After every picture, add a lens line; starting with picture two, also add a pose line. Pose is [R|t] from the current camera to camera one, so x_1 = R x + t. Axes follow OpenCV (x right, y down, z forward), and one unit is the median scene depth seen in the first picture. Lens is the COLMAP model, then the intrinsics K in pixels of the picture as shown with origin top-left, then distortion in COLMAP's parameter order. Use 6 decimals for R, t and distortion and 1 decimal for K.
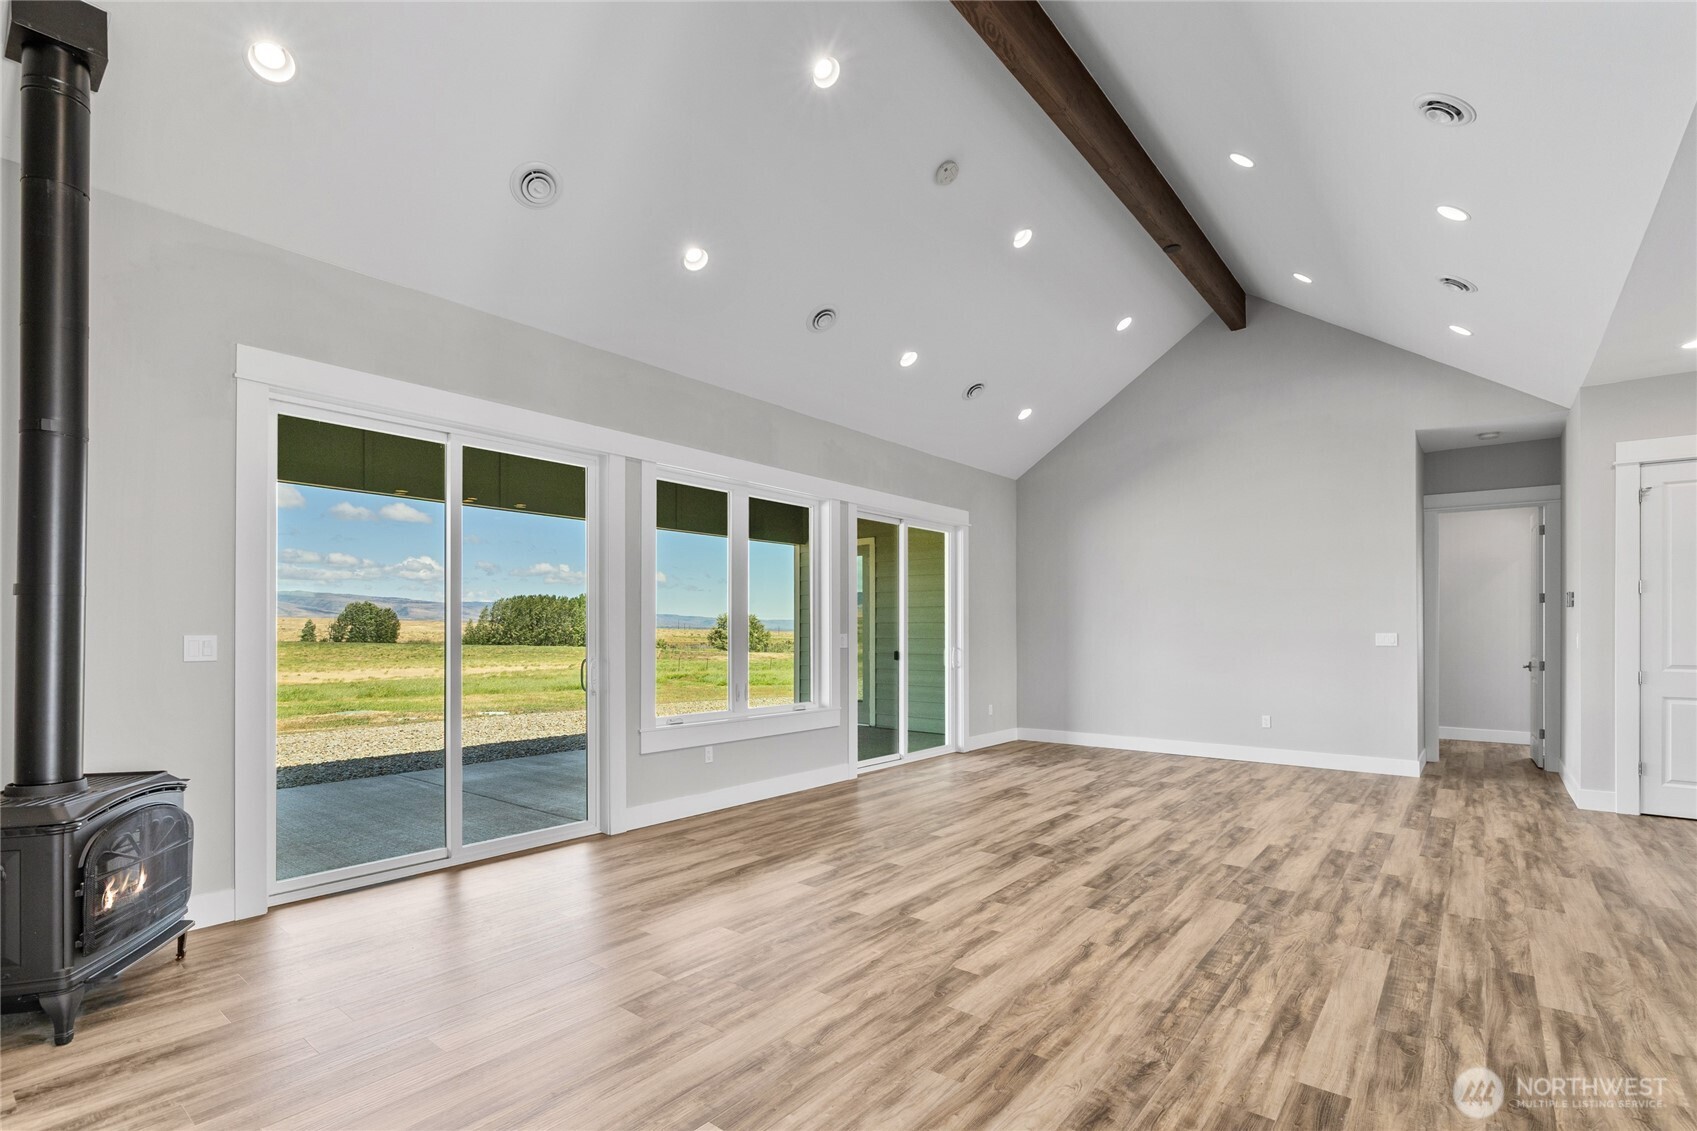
lens RADIAL K [[769.4, 0, 851.0], [0, 769.4, 624.8], [0, 0, 1]] dist [0.000996, 0.000035]
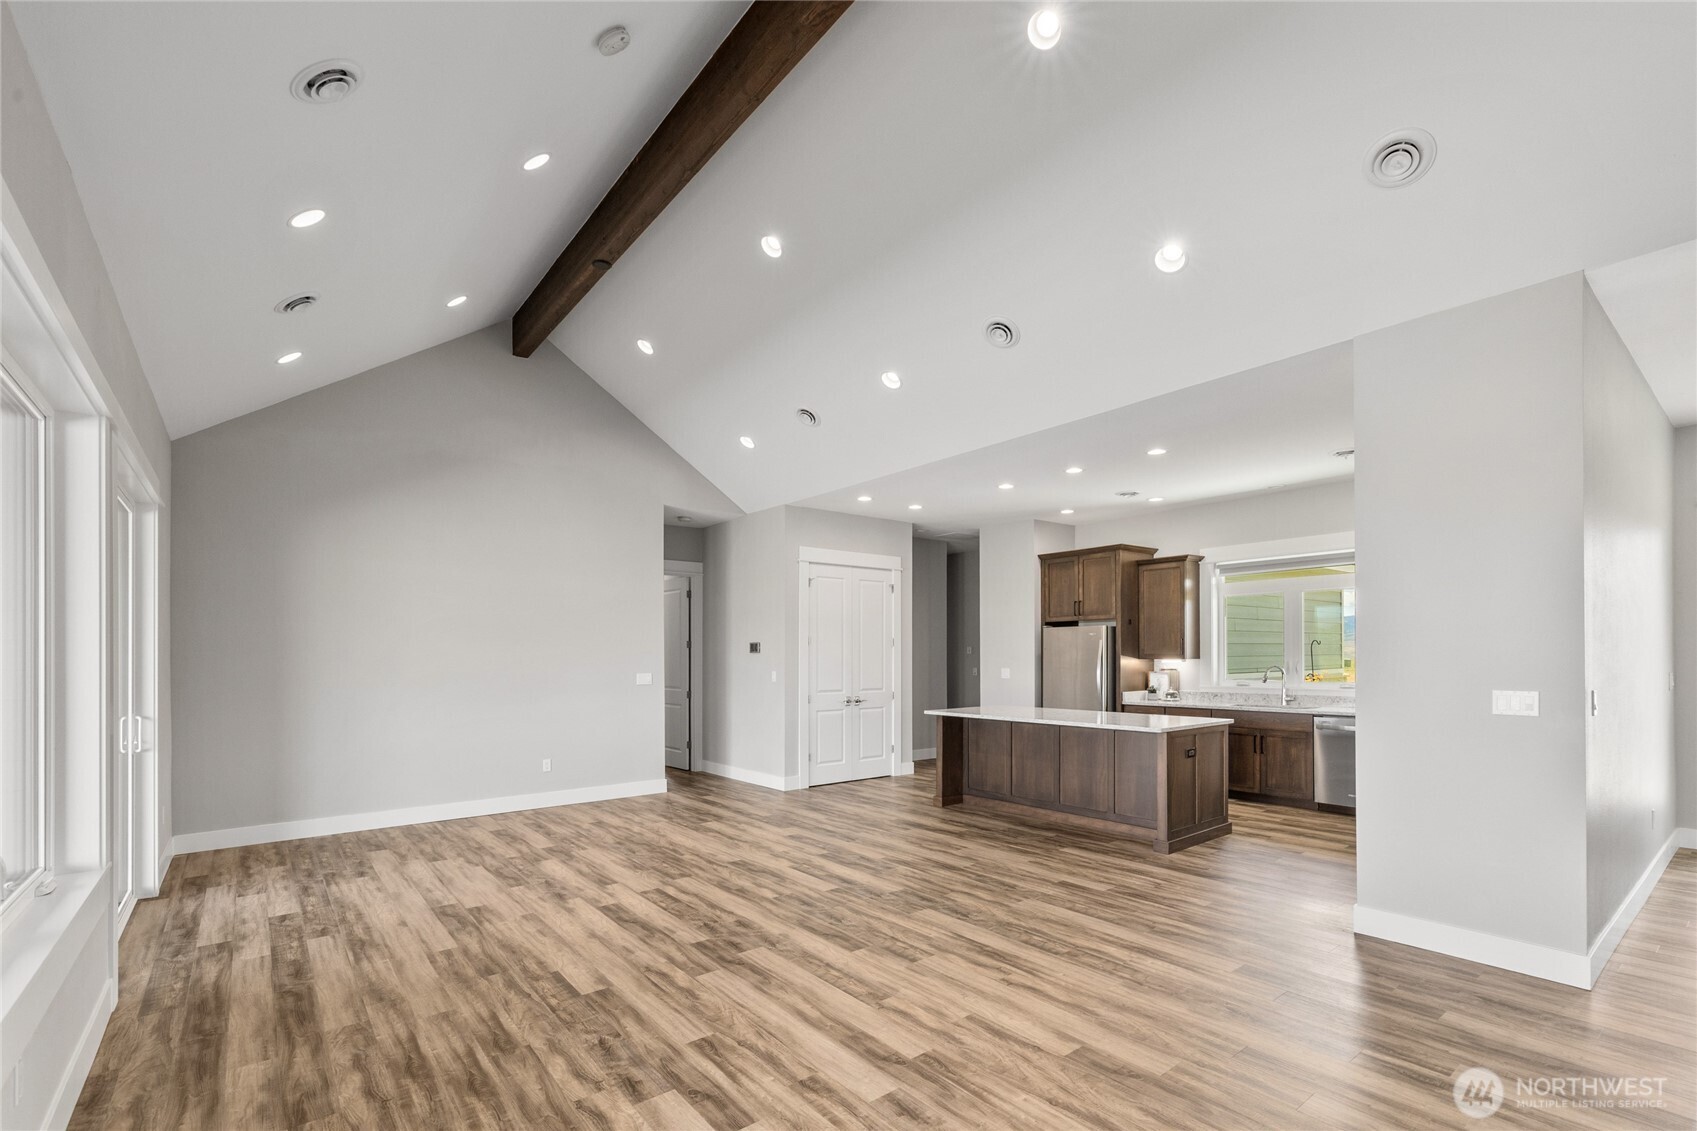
lens RADIAL K [[753.5, 0, 851.0], [0, 753.5, 540.3], [0, 0, 1]] dist [0.002215, -0.000086]
pose [[0.215223, 0.152080, 0.964650, -0.584705], [-0.002068, 0.987868, -0.155279, -0.011967], [-0.976563, 0.031425, 0.212927, 0.695672]]
